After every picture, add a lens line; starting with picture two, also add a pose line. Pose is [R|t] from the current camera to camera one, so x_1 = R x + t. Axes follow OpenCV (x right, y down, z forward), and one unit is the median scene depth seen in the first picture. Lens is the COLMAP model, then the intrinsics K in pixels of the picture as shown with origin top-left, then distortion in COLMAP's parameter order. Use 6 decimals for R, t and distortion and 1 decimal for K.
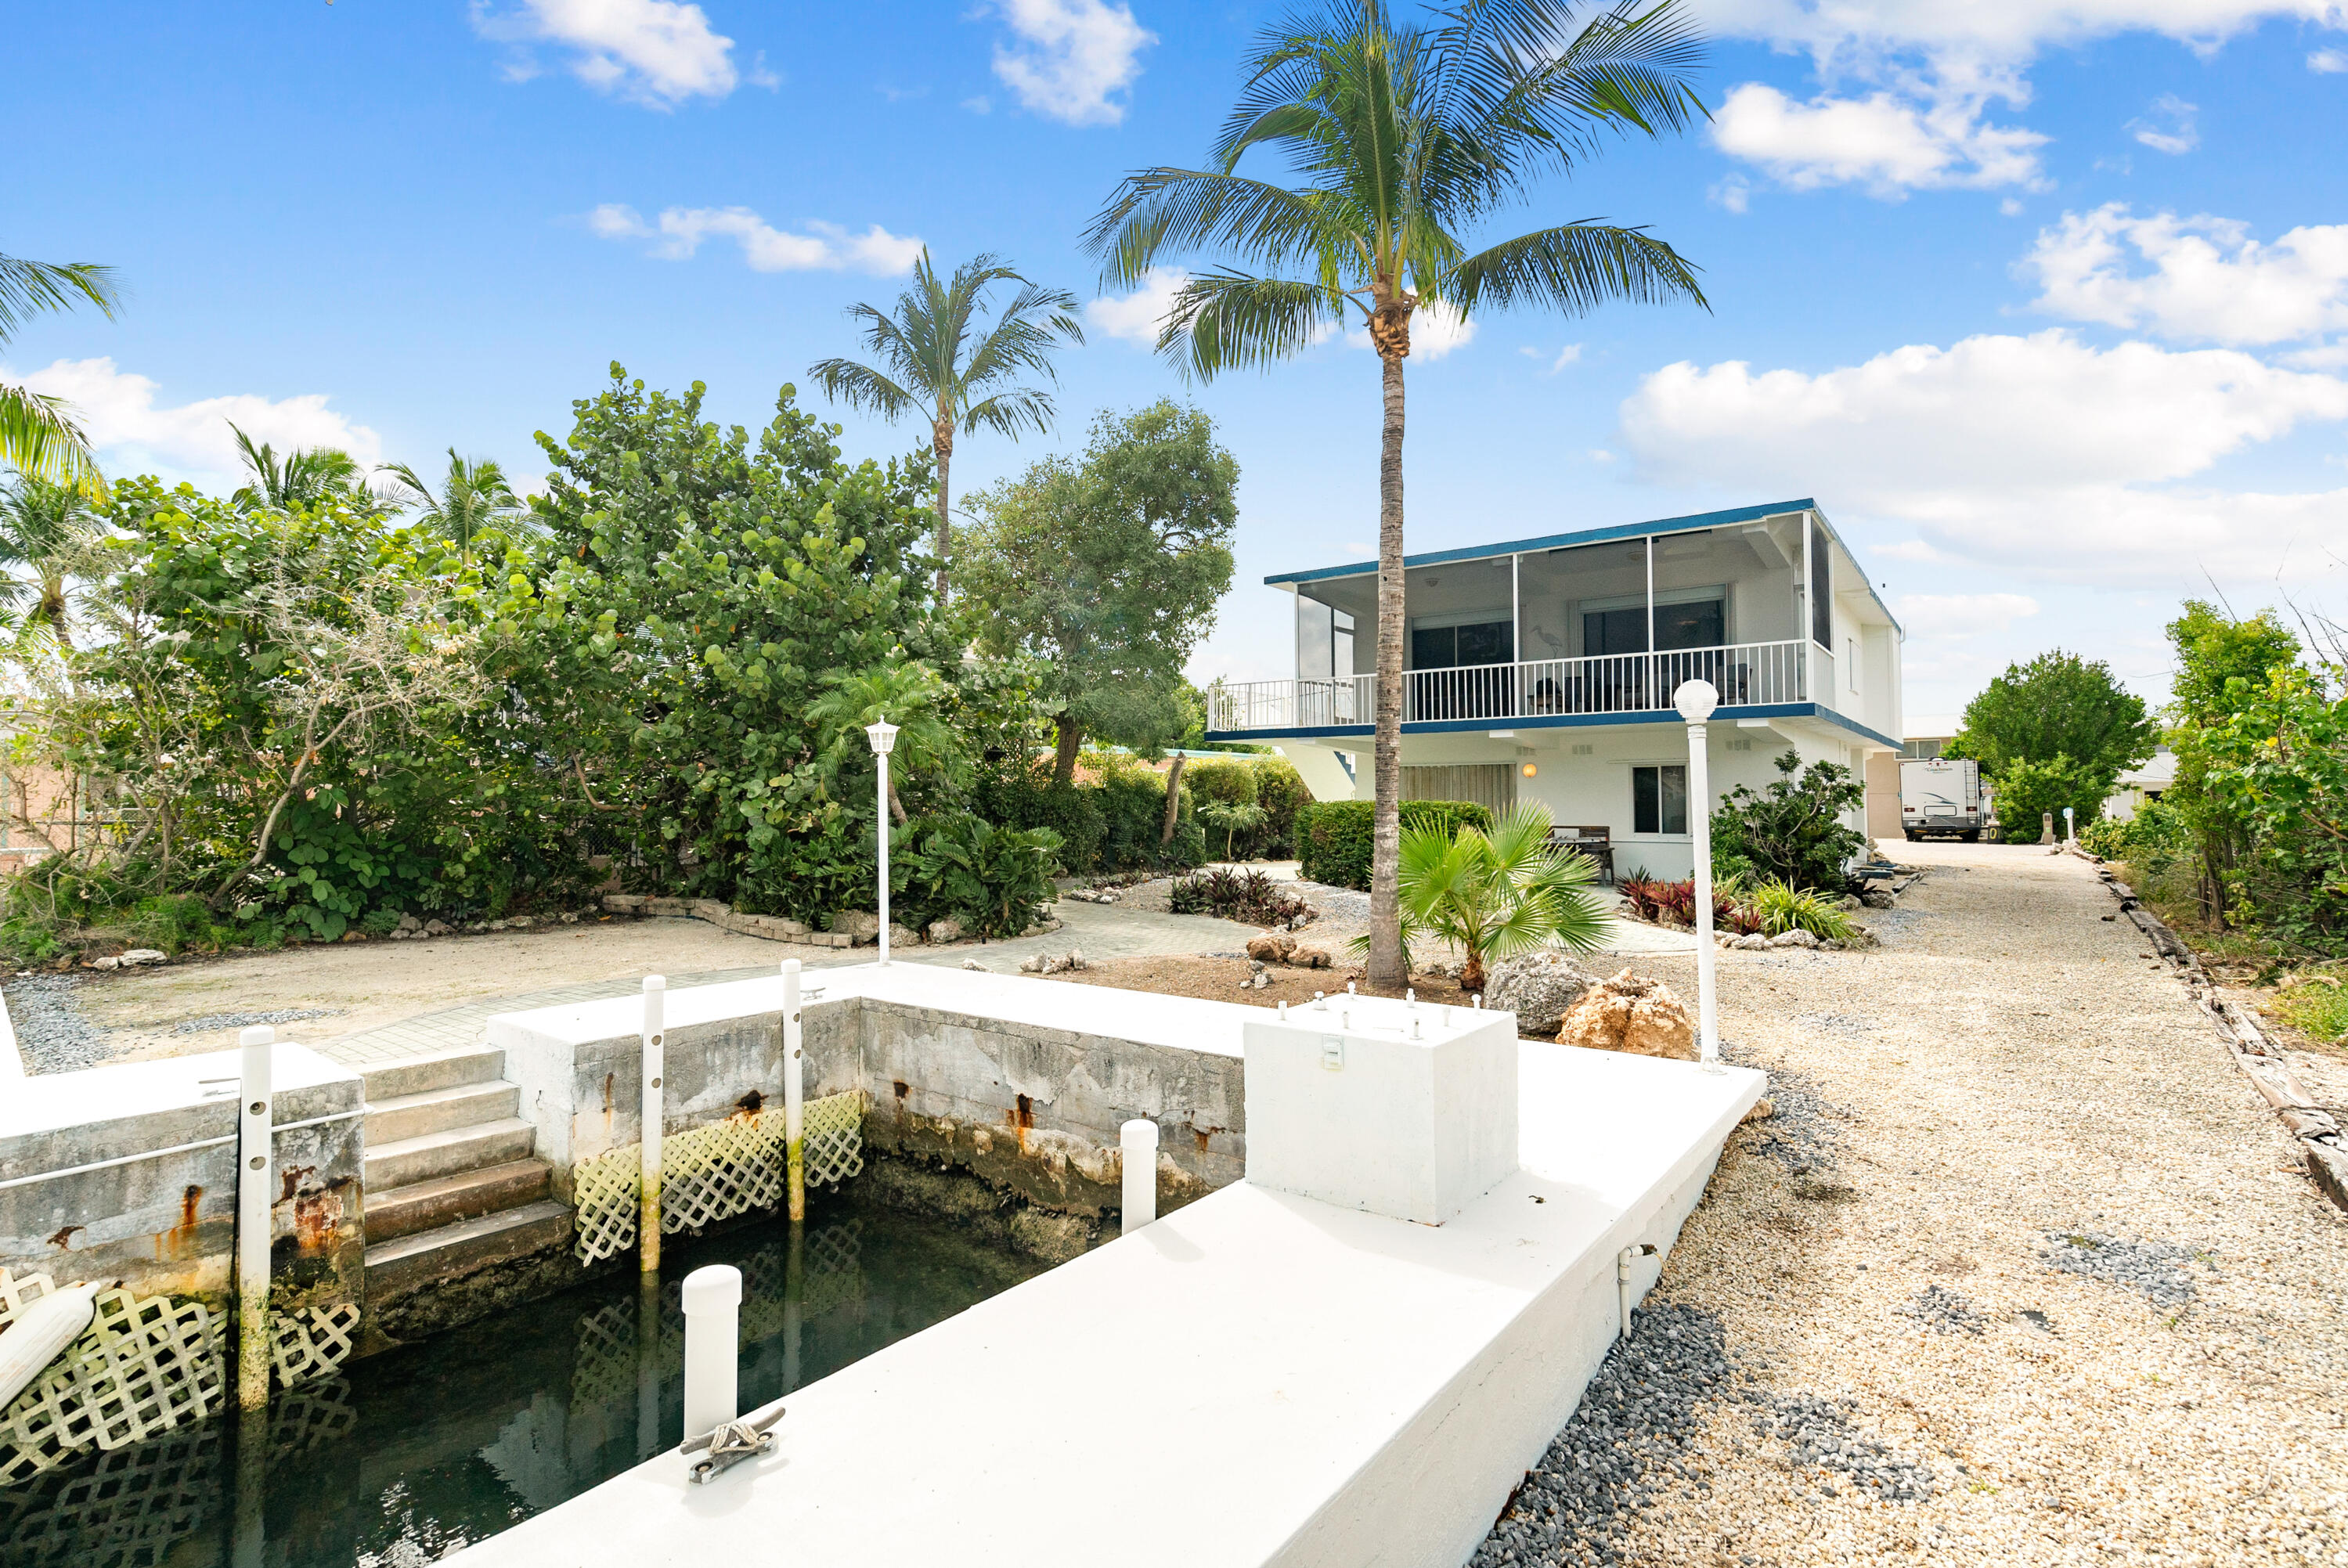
lens RADIAL K [[1071.5, 0, 1168.4], [0, 1071.5, 751.9], [0, 0, 1]] dist [0.000300, 0.000194]
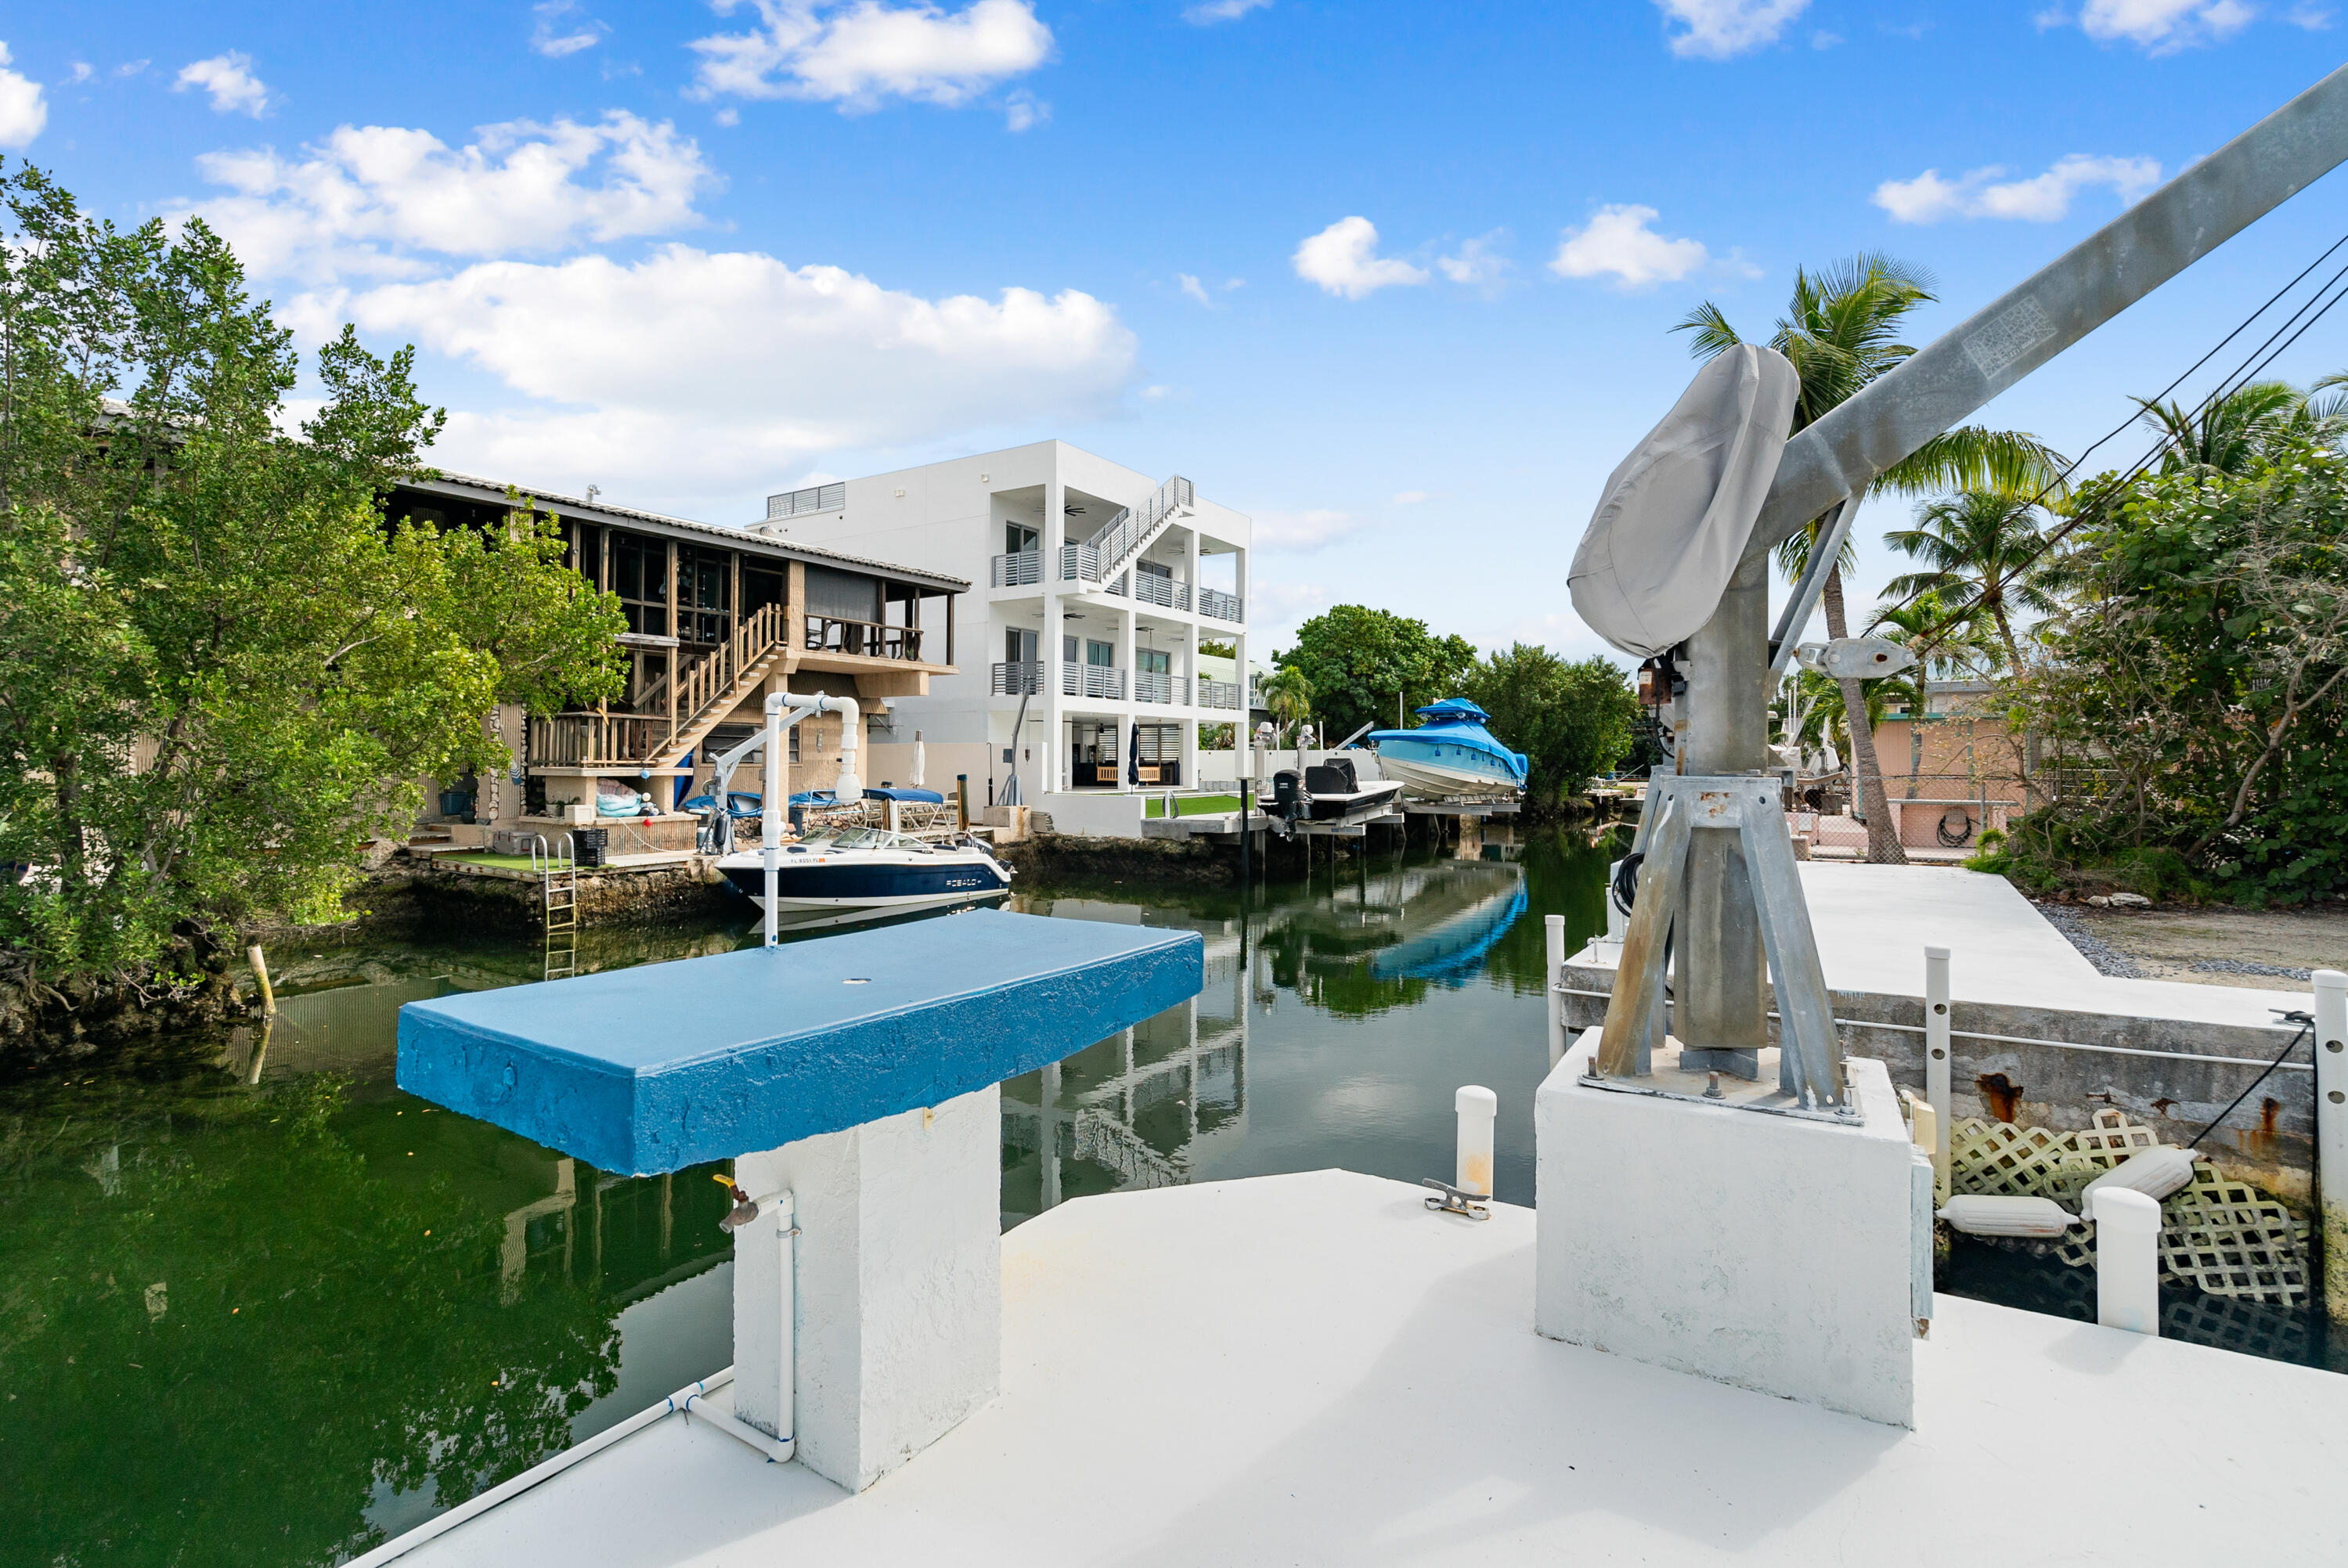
lens RADIAL K [[1071.5, 0, 1168.4], [0, 1071.5, 751.9], [0, 0, 1]] dist [0.000300, 0.000194]
pose [[0.127712, -0.005979, -0.991793, 0.035594], [0.040834, 0.999166, -0.000766, -0.005094], [0.990970, -0.040401, 0.127849, -0.143808]]
